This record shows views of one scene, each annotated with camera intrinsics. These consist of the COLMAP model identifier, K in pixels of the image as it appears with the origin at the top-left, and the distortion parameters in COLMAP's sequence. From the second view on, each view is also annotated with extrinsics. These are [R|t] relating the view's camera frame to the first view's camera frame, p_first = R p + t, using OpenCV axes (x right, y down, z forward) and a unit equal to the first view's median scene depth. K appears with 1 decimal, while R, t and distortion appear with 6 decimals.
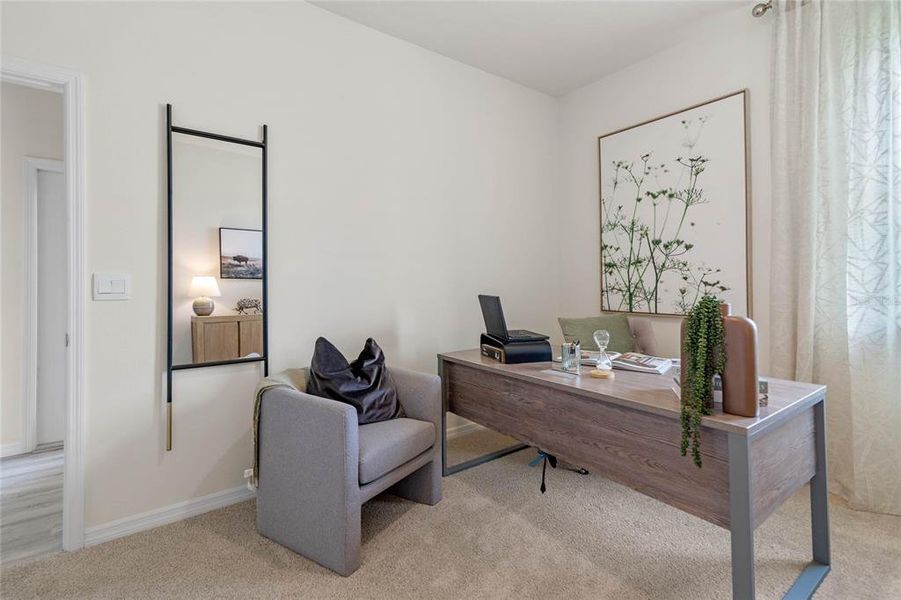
lens RADIAL K [[407.5, 0, 447.2], [0, 407.5, 283.3], [0, 0, 1]] dist [0.013188, -0.000809]
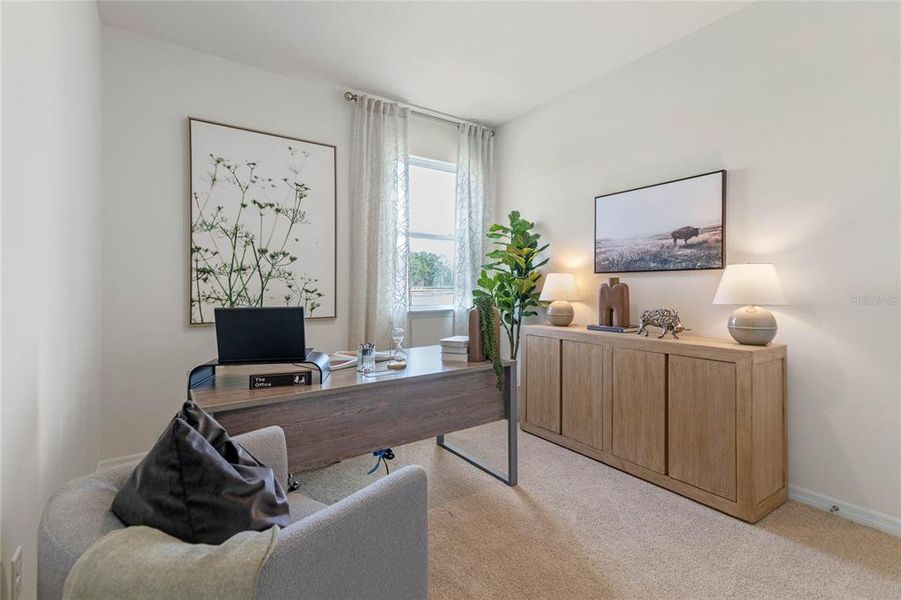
lens RADIAL K [[407.5, 0, 448.7], [0, 407.5, 290.7], [0, 0, 1]] dist [0.013188, -0.000809]
pose [[0.039853, -0.002973, 0.999201, -0.487207], [0.009399, 0.999952, 0.002600, 0.000547], [-0.999161, 0.009288, 0.039879, 0.475909]]
